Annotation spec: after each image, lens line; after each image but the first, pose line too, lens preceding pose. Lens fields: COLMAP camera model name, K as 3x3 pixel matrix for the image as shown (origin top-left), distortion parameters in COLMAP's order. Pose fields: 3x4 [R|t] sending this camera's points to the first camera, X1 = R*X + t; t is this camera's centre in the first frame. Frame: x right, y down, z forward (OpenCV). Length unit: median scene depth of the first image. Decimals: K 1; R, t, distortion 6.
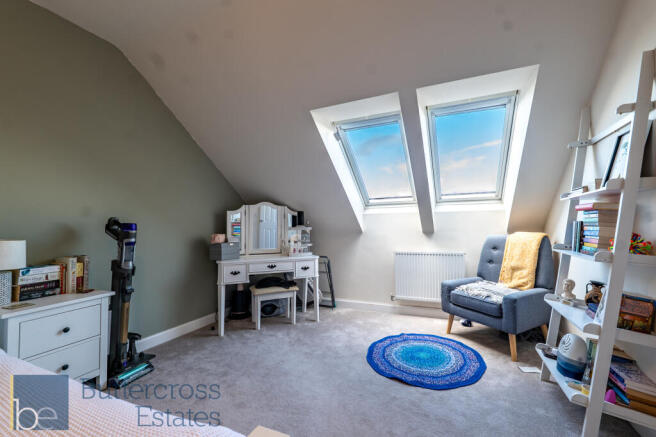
lens RADIAL K [[276.5, 0, 338.5], [0, 276.5, 217.9], [0, 0, 1]] dist [-0.002573, 0.000334]
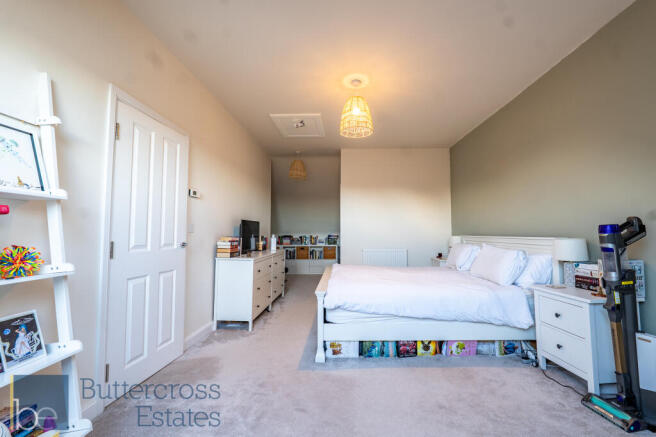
lens RADIAL K [[276.5, 0, 338.5], [0, 276.5, 217.9], [0, 0, 1]] dist [-0.002573, 0.000334]
pose [[-0.924186, -0.011592, -0.381766, 0.242449], [0.025761, 0.995371, -0.092587, 0.045227], [0.381072, -0.095403, -0.919610, 1.171449]]
